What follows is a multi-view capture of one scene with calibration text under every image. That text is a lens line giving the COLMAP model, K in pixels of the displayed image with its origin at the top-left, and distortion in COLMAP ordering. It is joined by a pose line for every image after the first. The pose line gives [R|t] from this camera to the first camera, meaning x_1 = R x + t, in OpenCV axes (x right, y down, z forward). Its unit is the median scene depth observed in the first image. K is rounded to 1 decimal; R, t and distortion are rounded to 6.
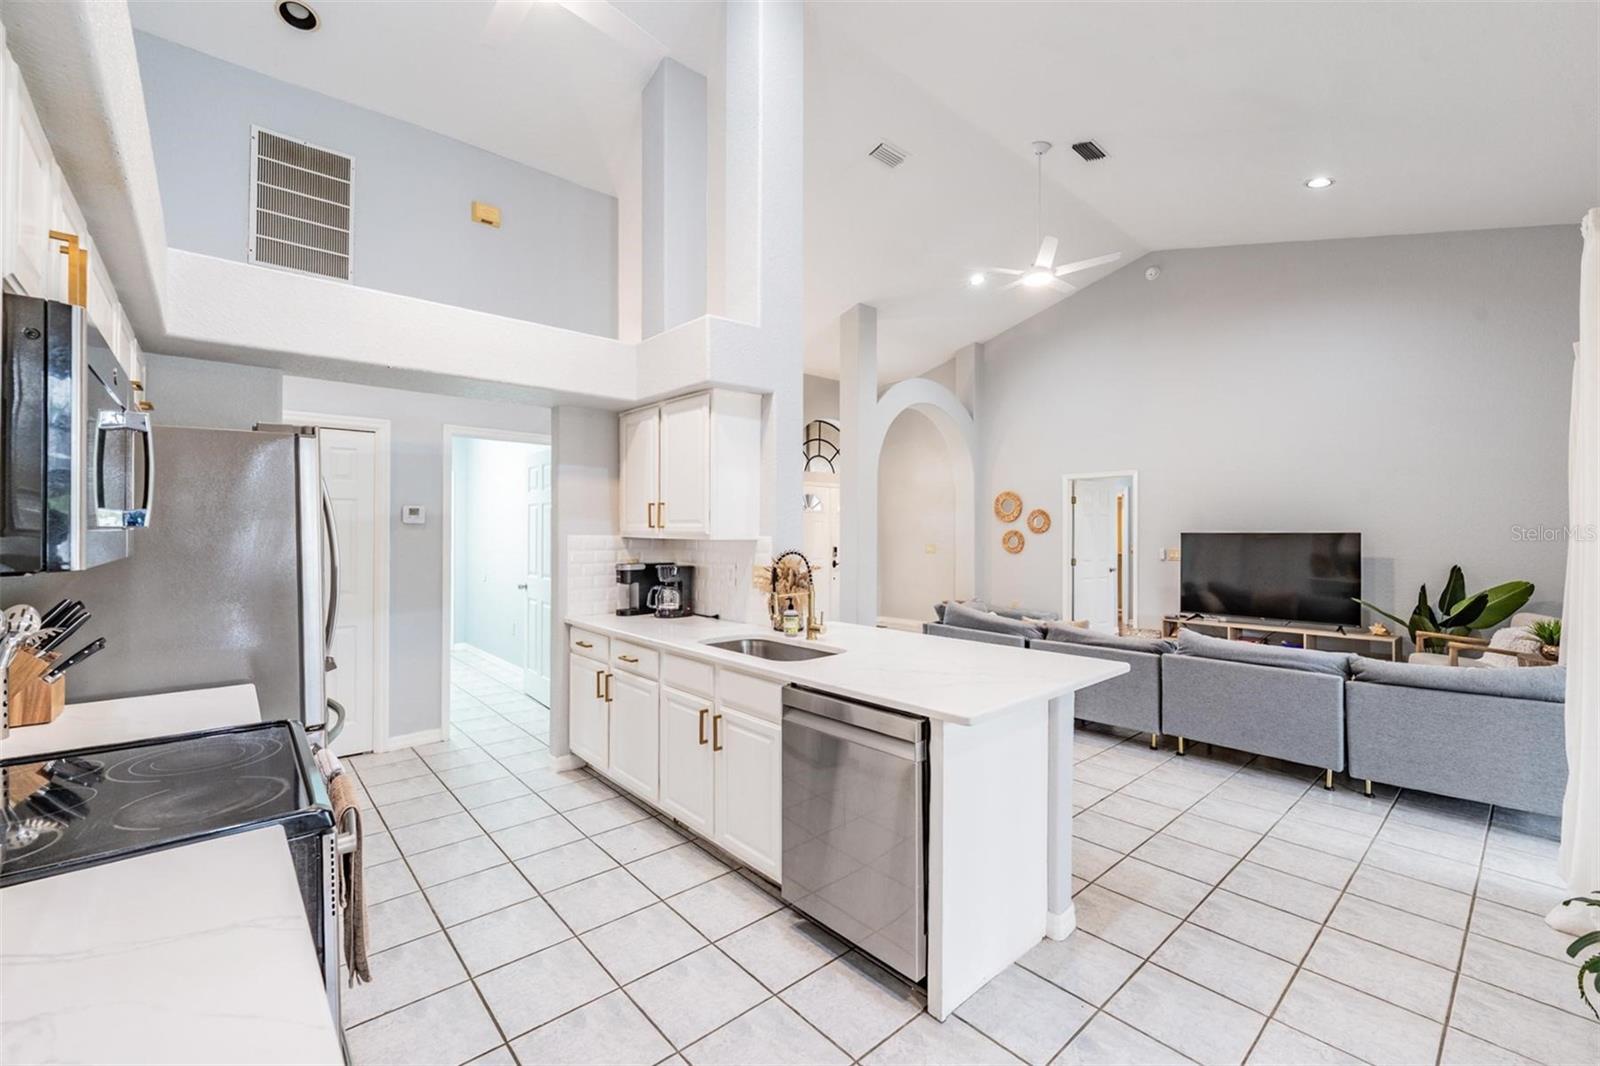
lens RADIAL K [[654.6, 0, 808.6], [0, 654.6, 538.3], [0, 0, 1]] dist [-0.000305, 0.000851]
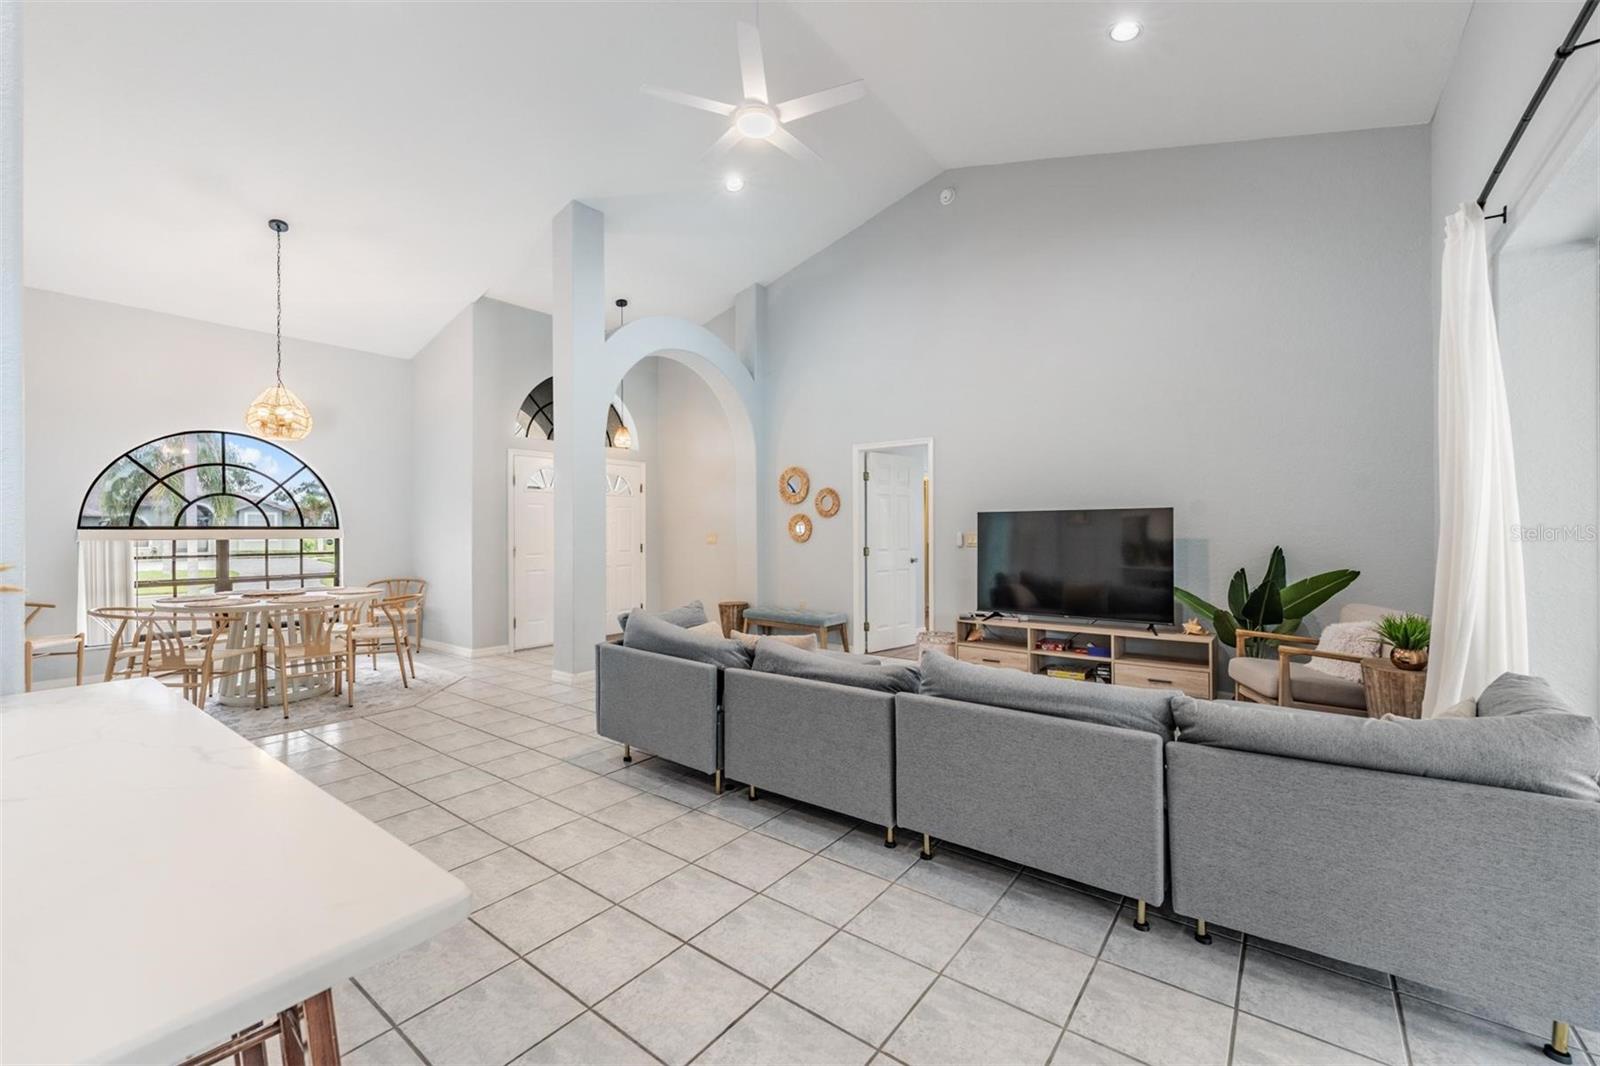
lens RADIAL K [[654.6, 0, 805.2], [0, 654.6, 538.0], [0, 0, 1]] dist [-0.000305, 0.000851]
pose [[0.979906, -0.008052, 0.199296, 0.232289], [0.007397, 0.999965, 0.004032, 0.021479], [-0.199321, -0.002476, 0.979931, 0.292633]]
